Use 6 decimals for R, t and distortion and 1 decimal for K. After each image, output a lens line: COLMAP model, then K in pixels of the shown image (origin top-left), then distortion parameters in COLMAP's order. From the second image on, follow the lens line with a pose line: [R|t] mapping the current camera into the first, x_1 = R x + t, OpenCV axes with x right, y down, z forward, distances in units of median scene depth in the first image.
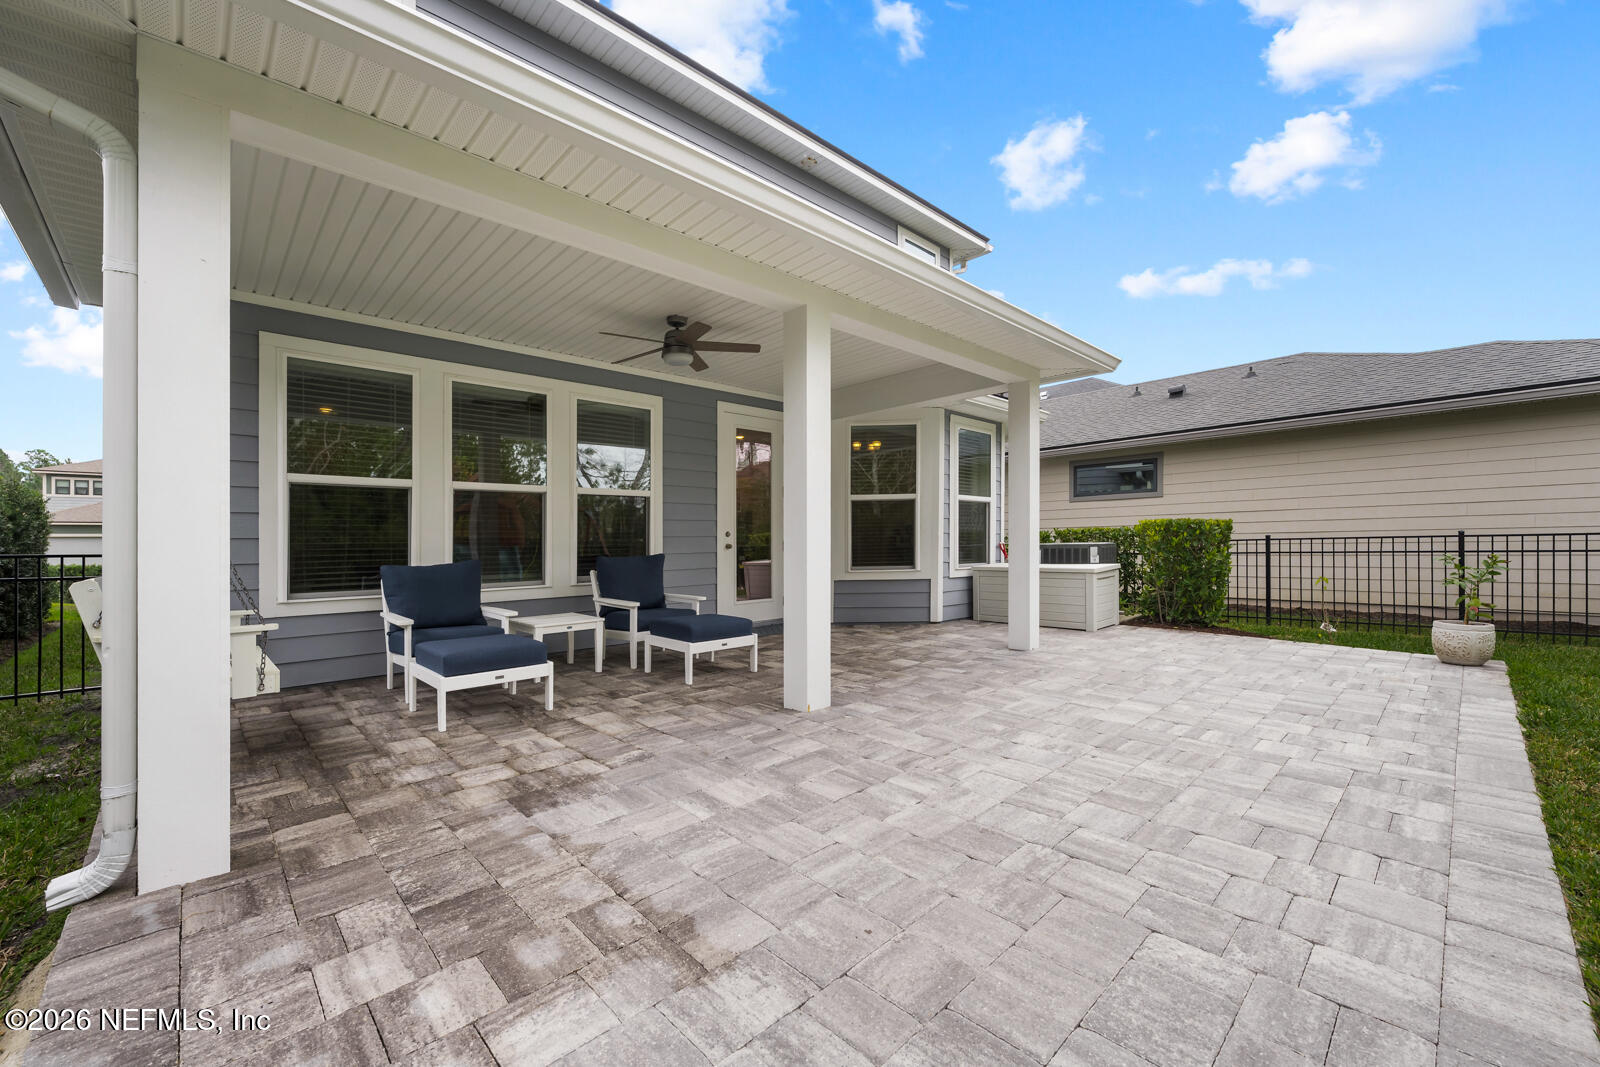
lens RADIAL K [[642.3, 0, 784.8], [0, 642.3, 549.4], [0, 0, 1]] dist [0.000734, 0.000588]
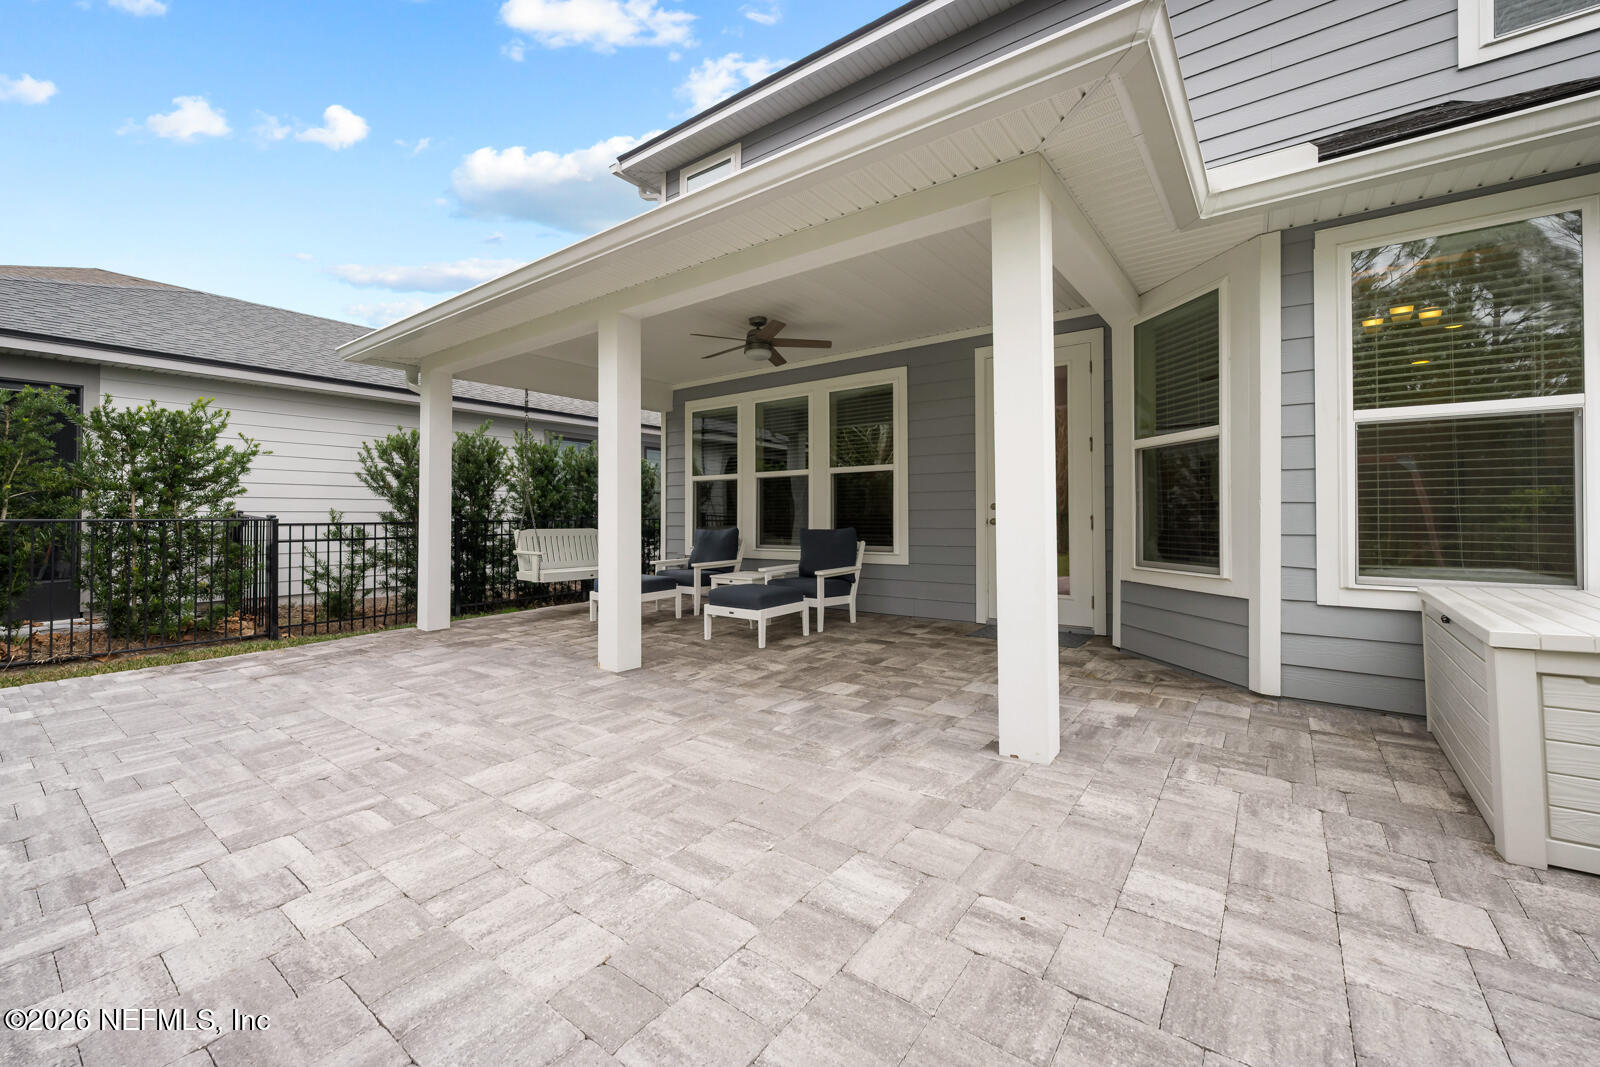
lens RADIAL K [[642.3, 0, 826.8], [0, 642.3, 503.5], [0, 0, 1]] dist [0.000734, 0.000588]
pose [[0.189248, -0.003436, -0.981923, 0.968252], [-0.006909, 0.999964, -0.004831, -0.031145], [0.981905, 0.007698, 0.189218, 0.912868]]
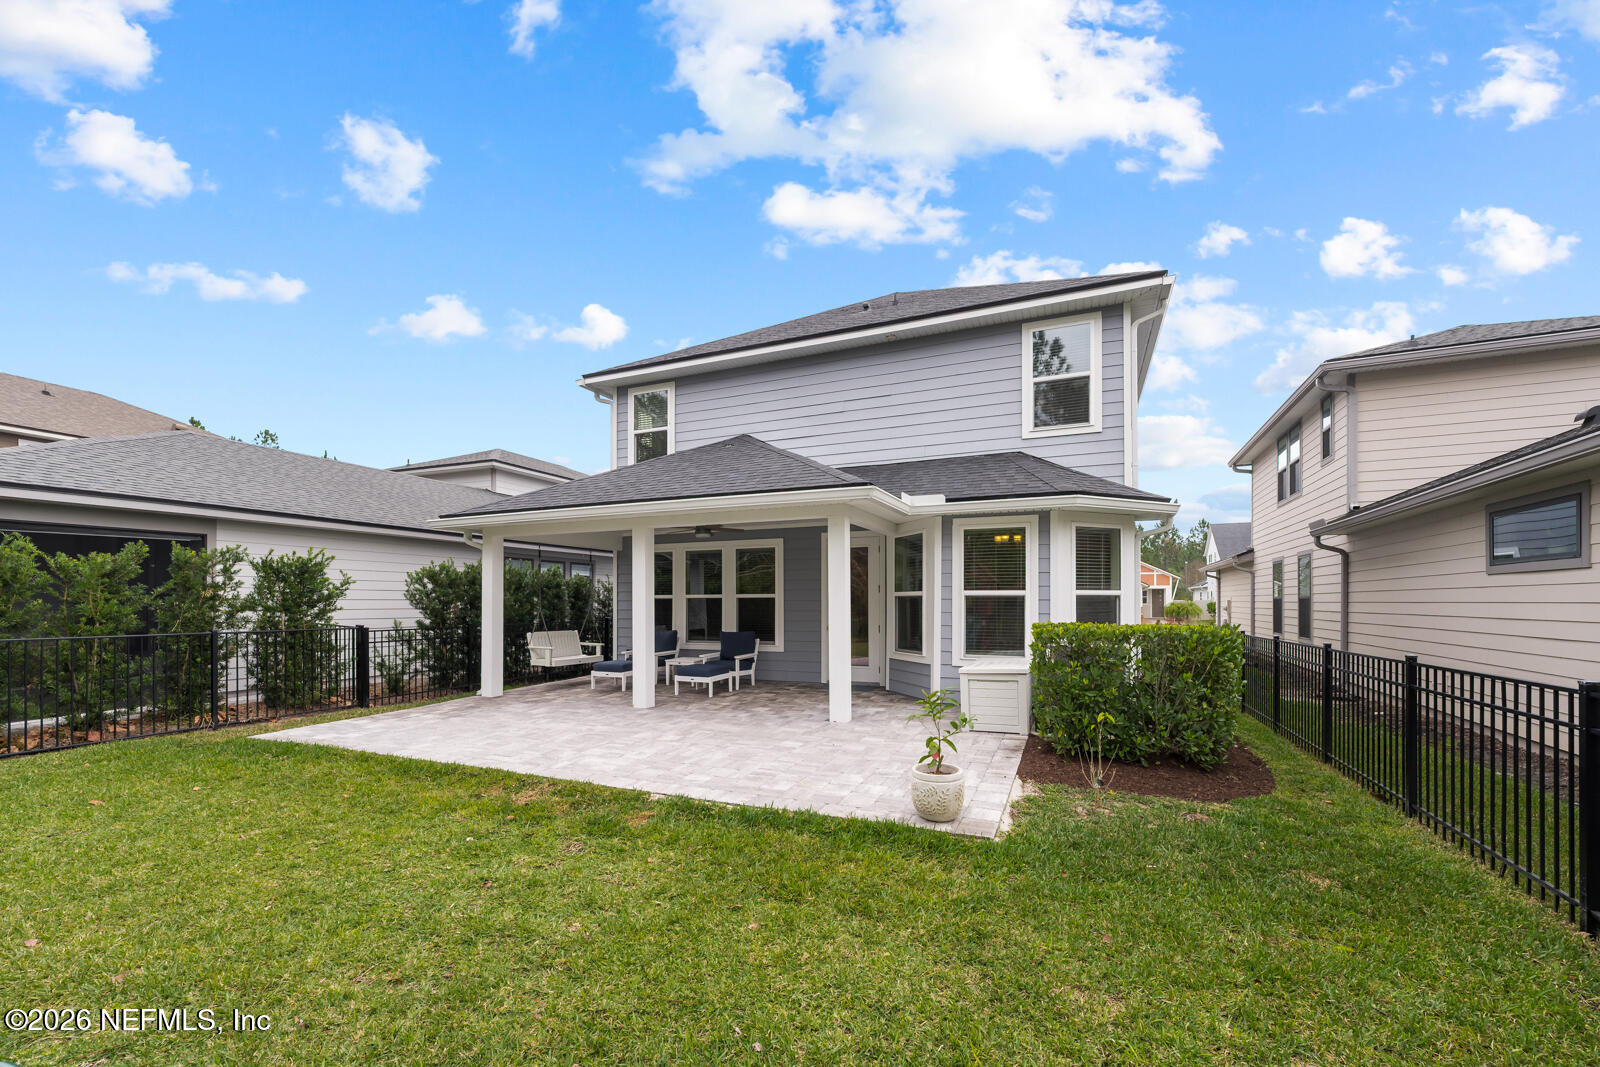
lens RADIAL K [[642.3, 0, 822.1], [0, 642.3, 599.2], [0, 0, 1]] dist [0.000734, 0.000588]
pose [[0.410516, 0.013619, -0.911752, 1.829280], [-0.013244, 0.999872, 0.008972, -0.120958], [0.911757, 0.008392, 0.410644, 0.520898]]
